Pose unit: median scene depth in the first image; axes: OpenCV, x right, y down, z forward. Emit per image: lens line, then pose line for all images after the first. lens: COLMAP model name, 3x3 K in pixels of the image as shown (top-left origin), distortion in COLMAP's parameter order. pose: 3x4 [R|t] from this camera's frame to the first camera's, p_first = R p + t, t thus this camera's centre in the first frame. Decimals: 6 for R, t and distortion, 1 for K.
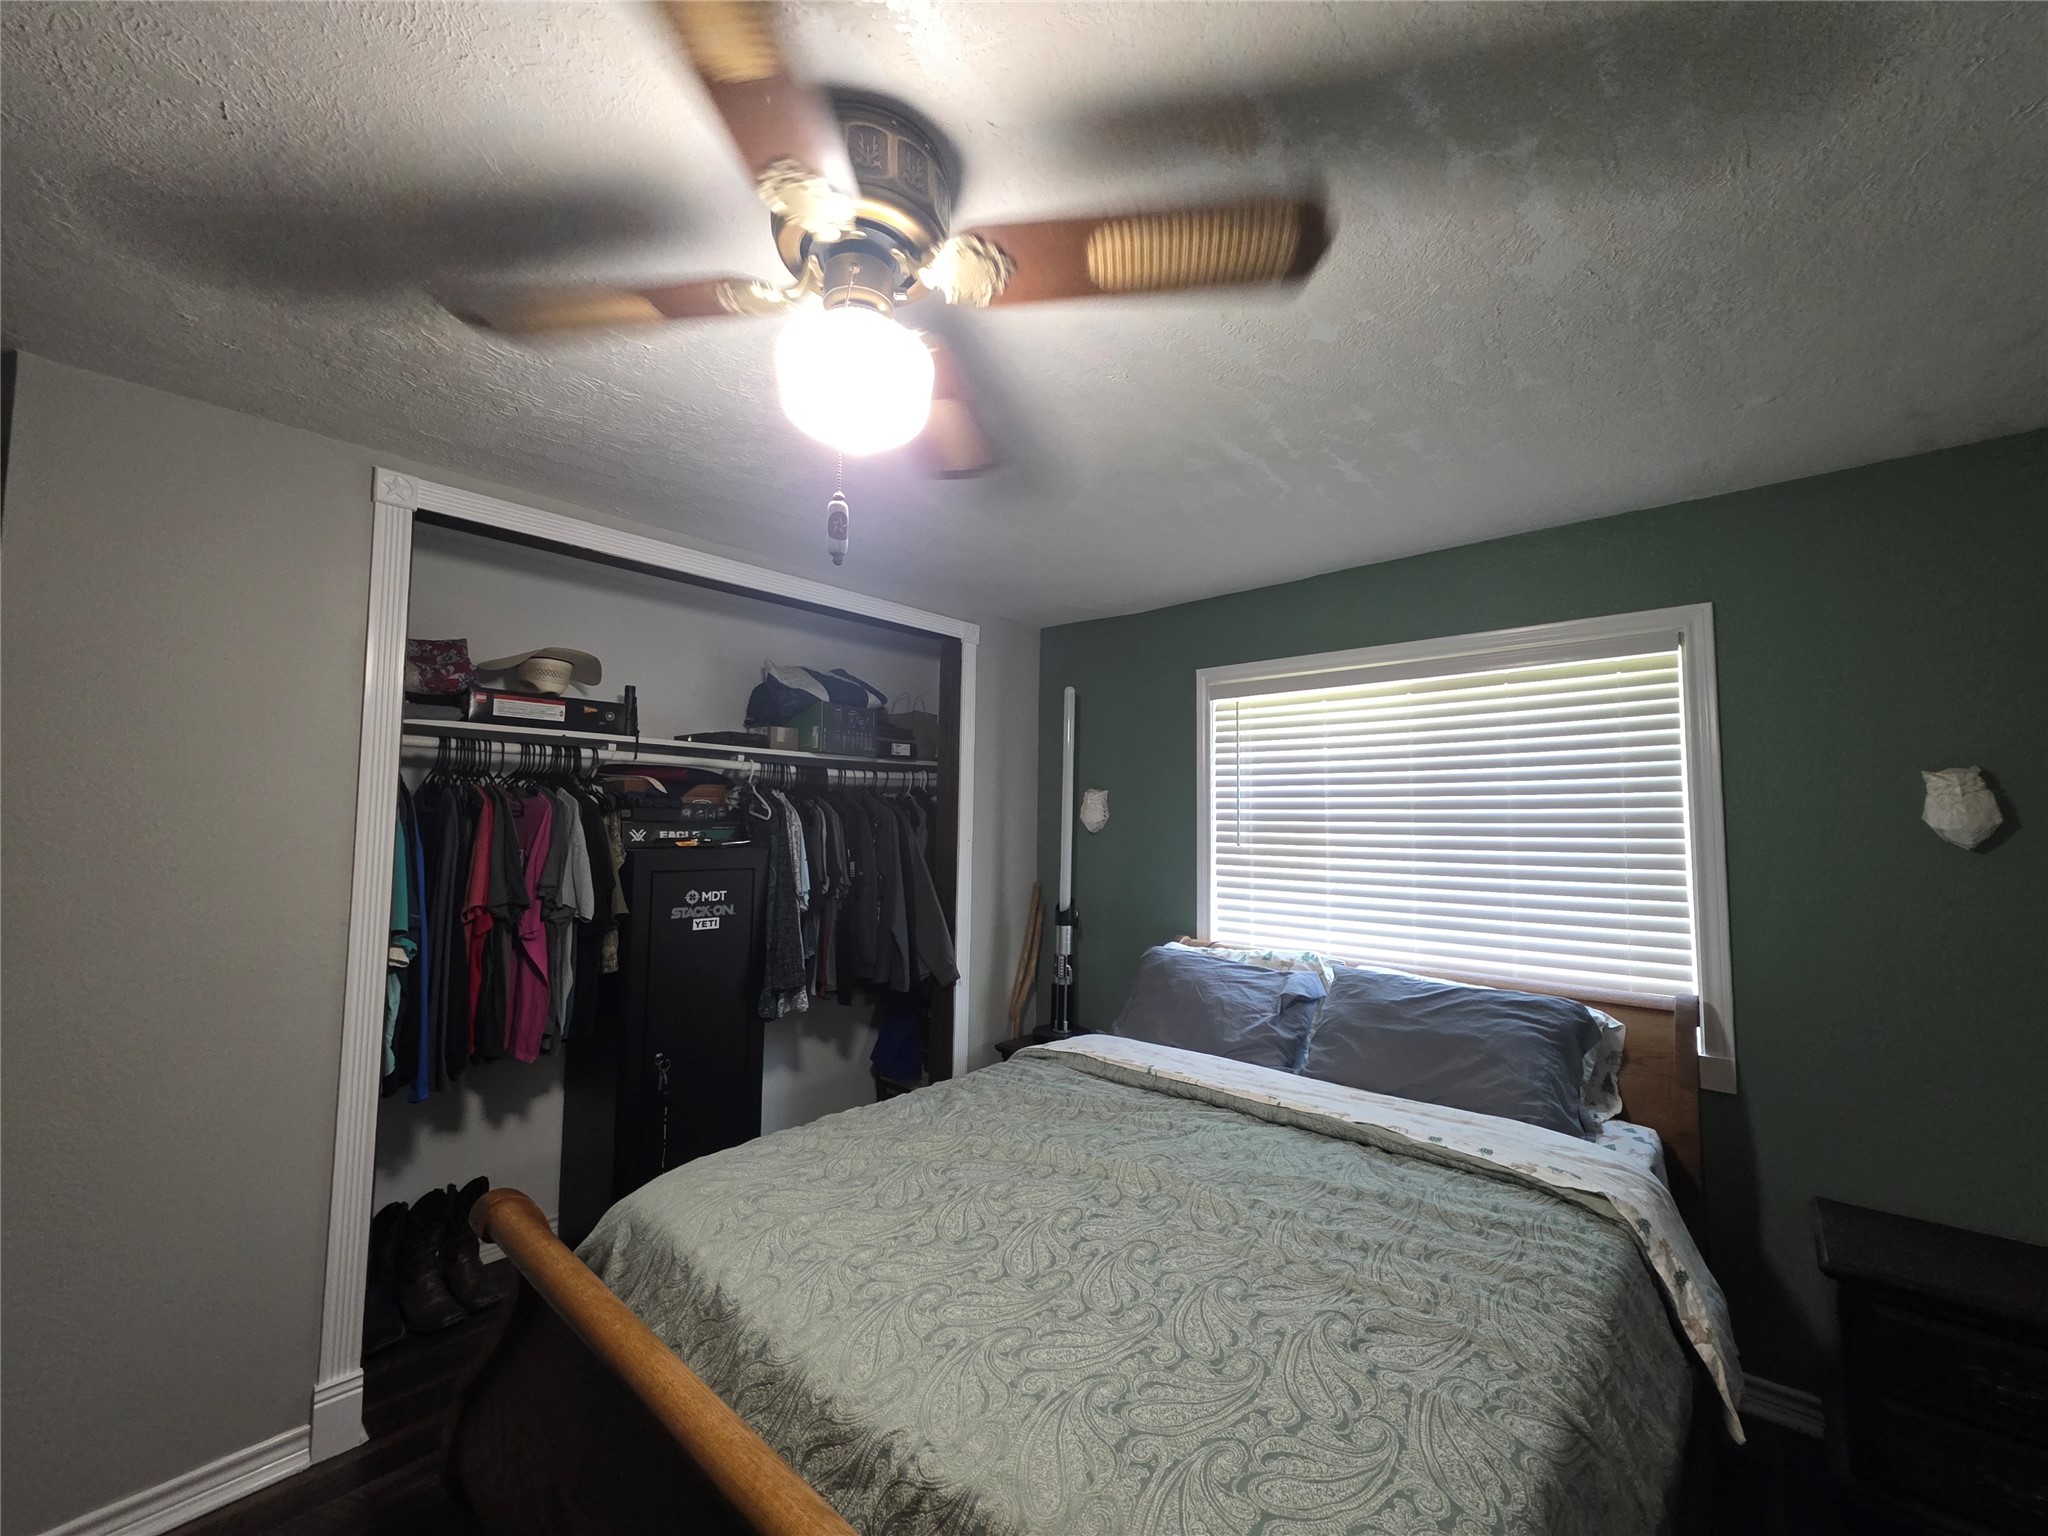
lens RADIAL K [[812.8, 0, 1020.6], [0, 812.8, 767.2], [0, 0, 1]] dist [0.002866, 0.000052]
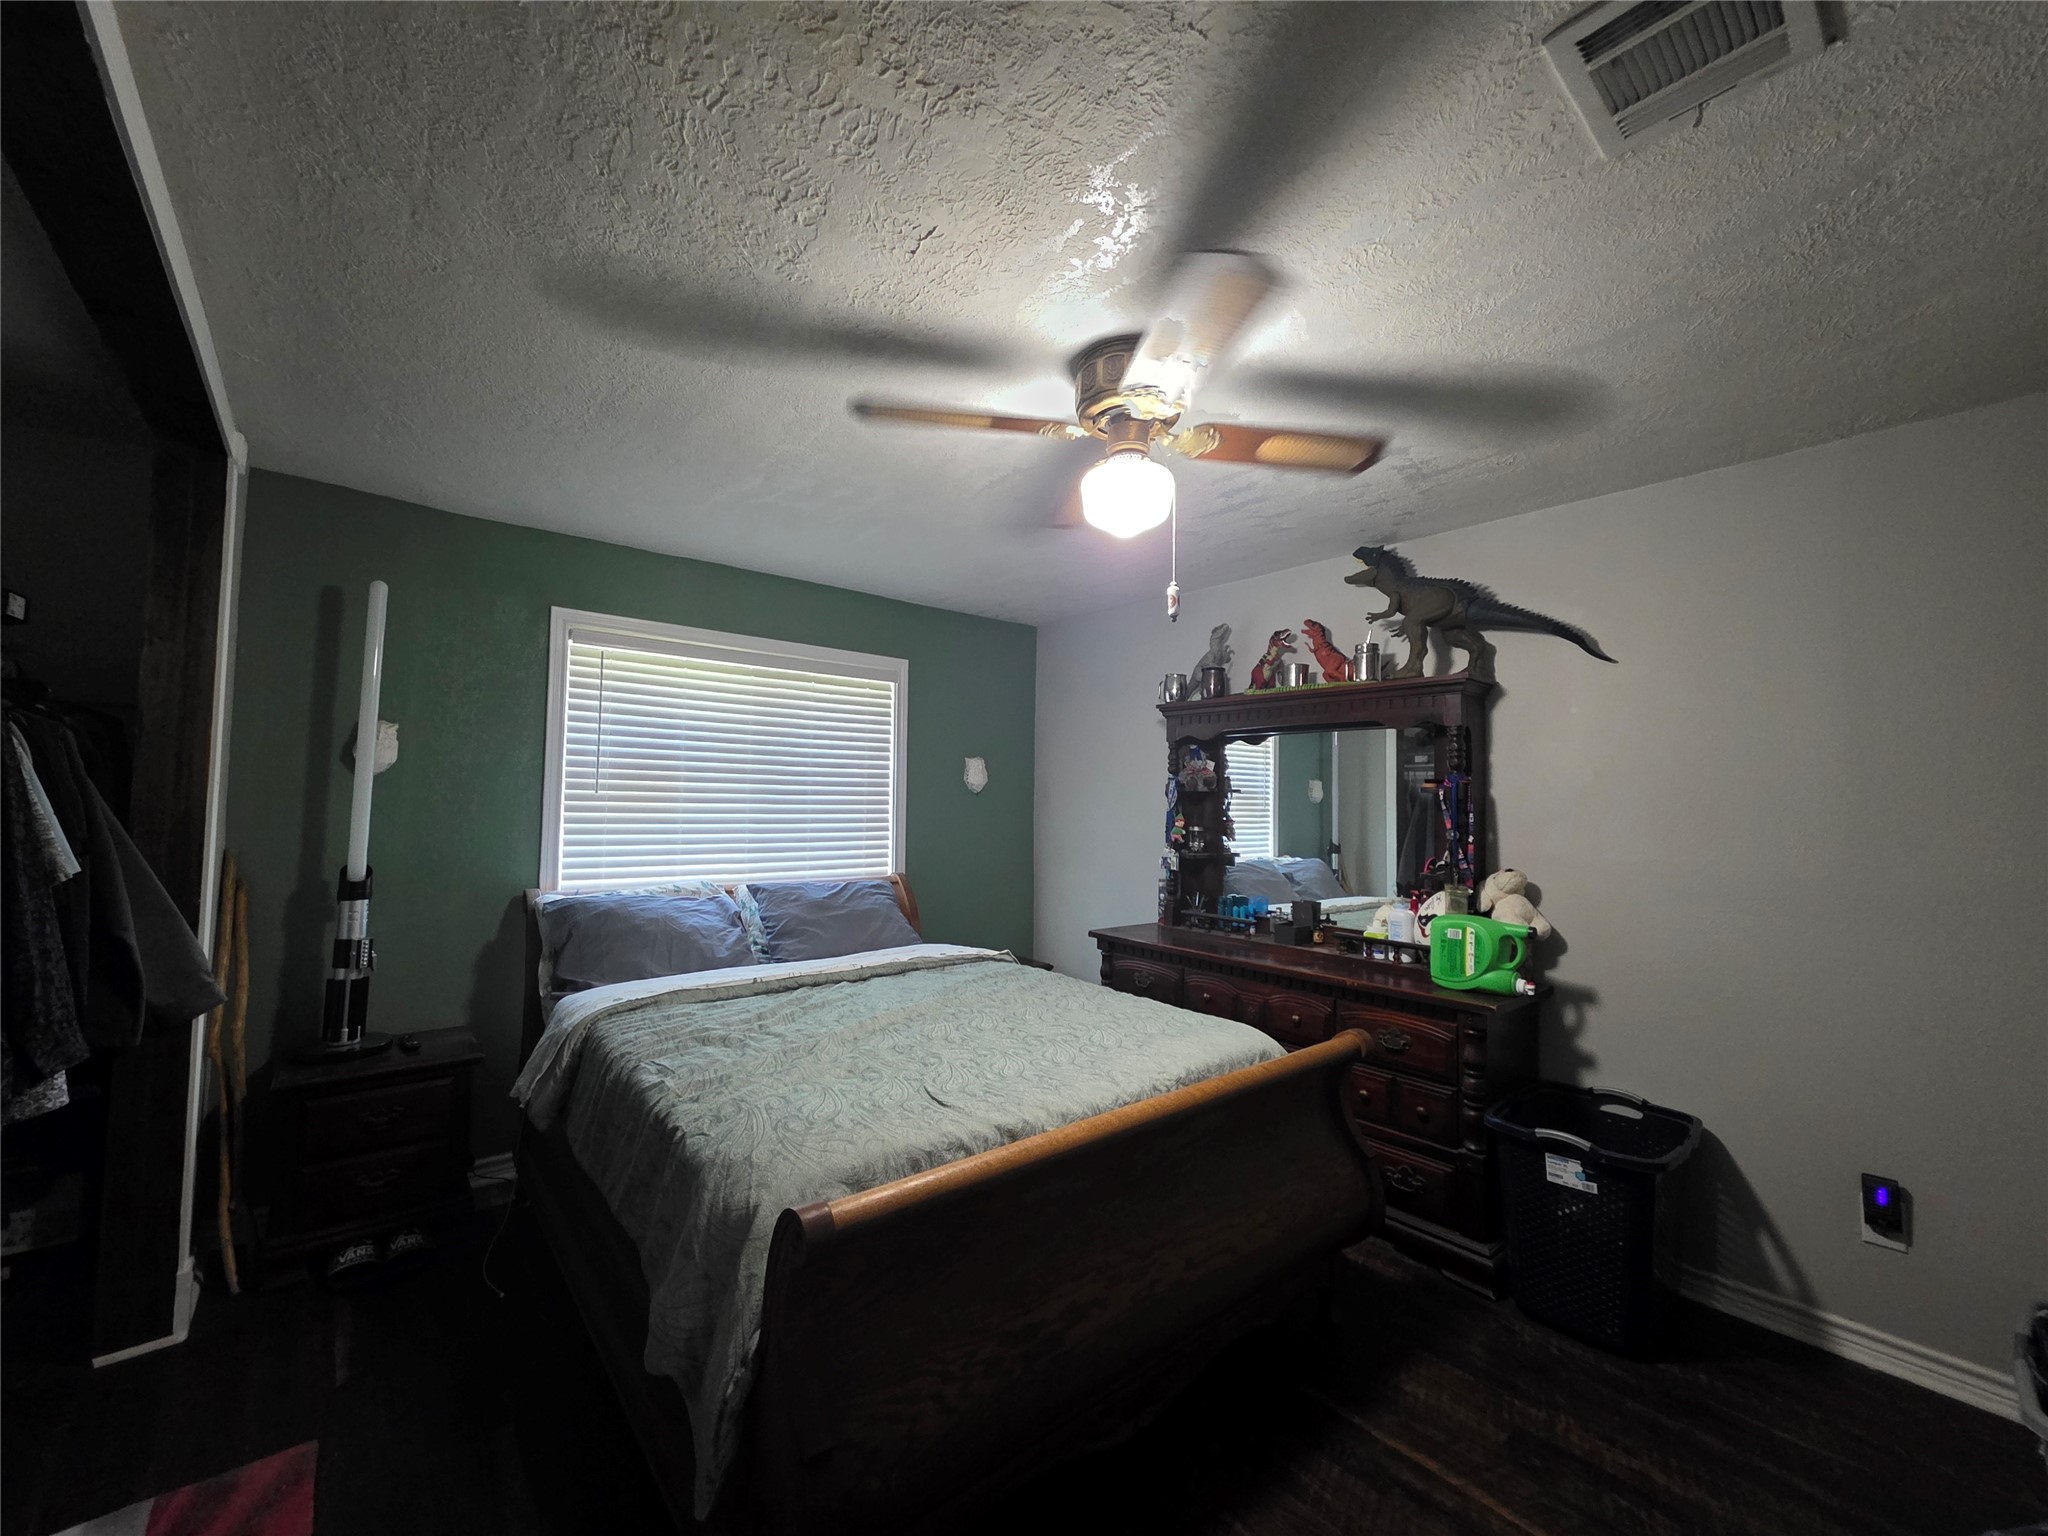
lens RADIAL K [[812.8, 0, 1018.8], [0, 812.8, 765.7], [0, 0, 1]] dist [0.002866, 0.000052]
pose [[0.142864, 0.039778, 0.988943, -0.791802], [-0.083202, 0.996138, -0.028048, 0.057320], [-0.986239, -0.078275, 0.145622, 0.400785]]
